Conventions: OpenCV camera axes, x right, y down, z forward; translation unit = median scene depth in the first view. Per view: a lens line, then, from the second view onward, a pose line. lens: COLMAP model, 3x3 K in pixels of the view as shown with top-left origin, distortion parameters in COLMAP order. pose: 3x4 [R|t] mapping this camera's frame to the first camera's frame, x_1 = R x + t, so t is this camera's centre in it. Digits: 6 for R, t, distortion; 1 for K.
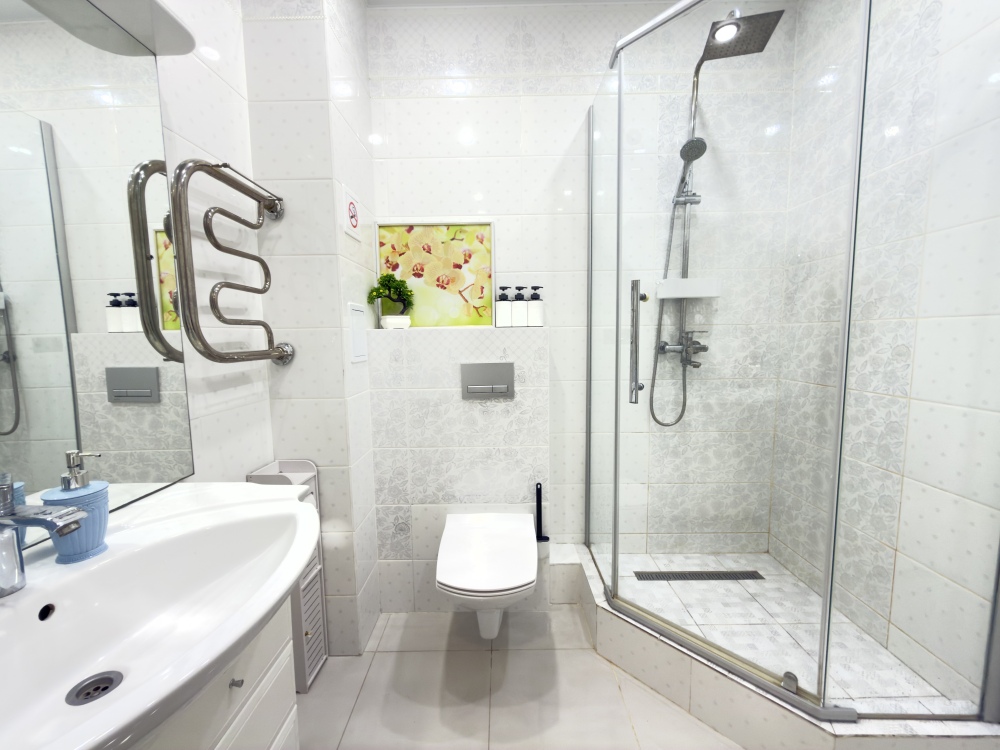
lens RADIAL K [[397.9, 0, 500.8], [0, 397.9, 376.0], [0, 0, 1]] dist [-0.000587, 0.000390]
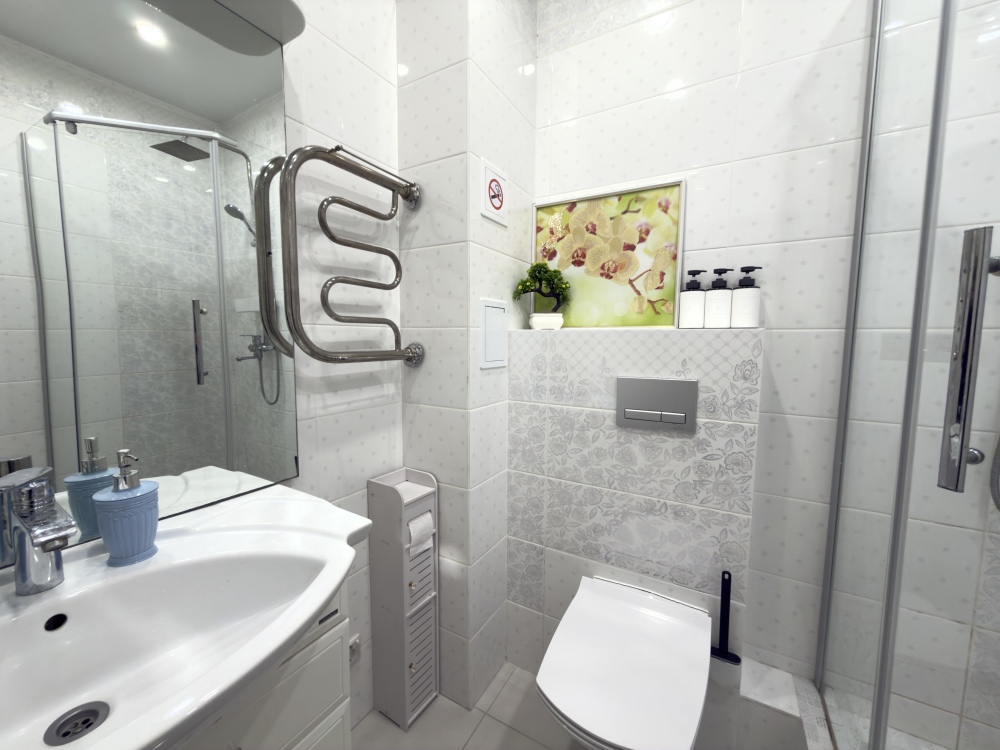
lens RADIAL K [[397.9, 0, 500.8], [0, 397.9, 376.0], [0, 0, 1]] dist [-0.000587, 0.000390]
pose [[0.867539, 0.066864, -0.492854, 0.073072], [-0.069714, 0.997487, 0.012613, -0.027364], [0.492459, 0.023416, 0.870021, 0.248934]]
